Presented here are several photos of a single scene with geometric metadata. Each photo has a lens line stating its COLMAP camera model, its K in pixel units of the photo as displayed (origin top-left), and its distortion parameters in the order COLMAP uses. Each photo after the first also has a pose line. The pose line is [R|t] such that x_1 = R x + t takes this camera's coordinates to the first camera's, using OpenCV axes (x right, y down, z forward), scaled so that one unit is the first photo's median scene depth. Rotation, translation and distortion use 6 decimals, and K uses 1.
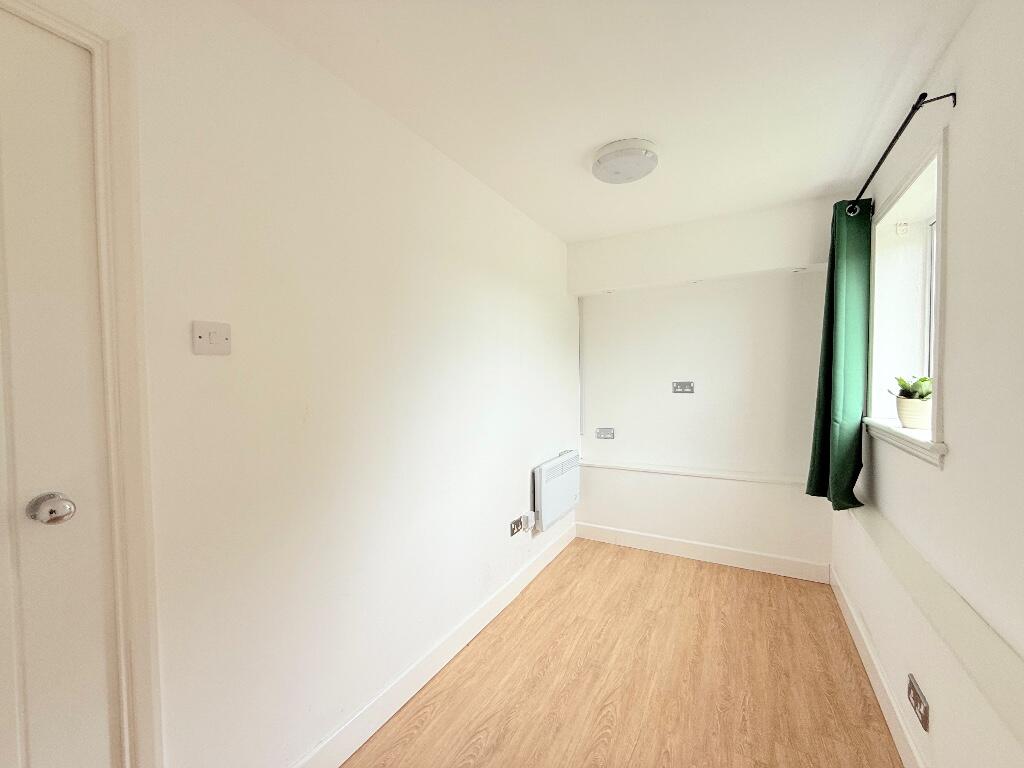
lens RADIAL K [[401.7, 0, 512.0], [0, 401.7, 384.0], [0, 0, 1]] dist [-0.001736, -0.000128]
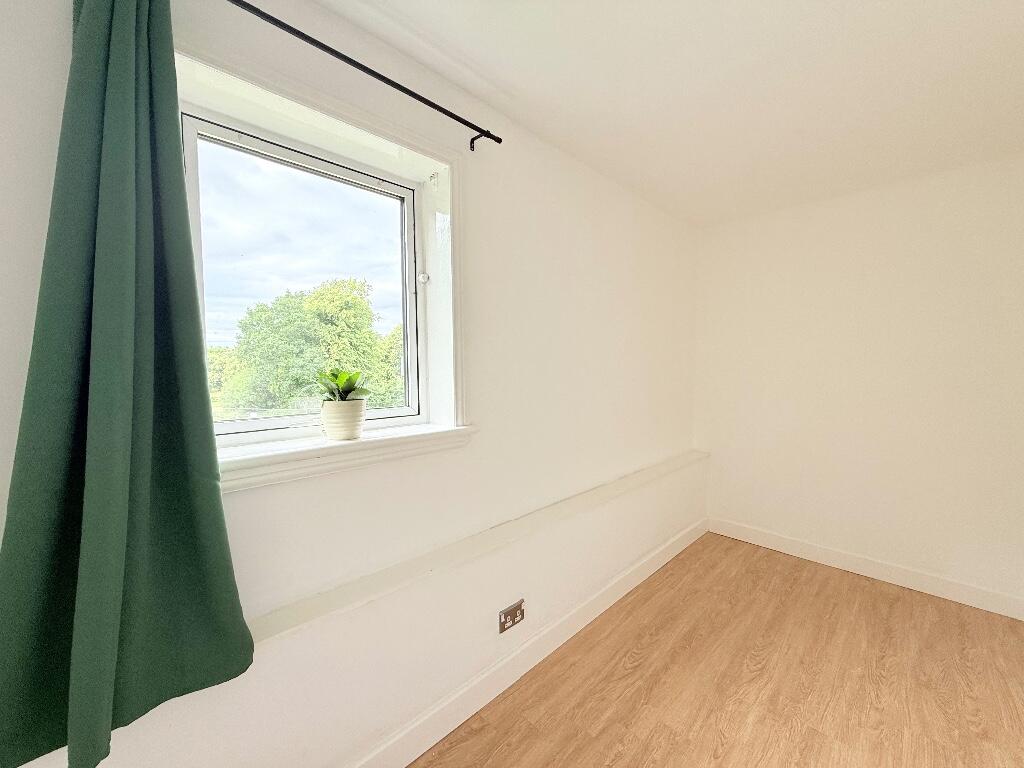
lens RADIAL K [[401.7, 0, 512.0], [0, 401.7, 384.0], [0, 0, 1]] dist [-0.001736, -0.000128]
pose [[-0.965612, 0.036732, 0.257380, 0.561779], [0.041695, 0.999034, 0.013849, 0.016531], [-0.256623, 0.024105, -0.966211, 1.960797]]
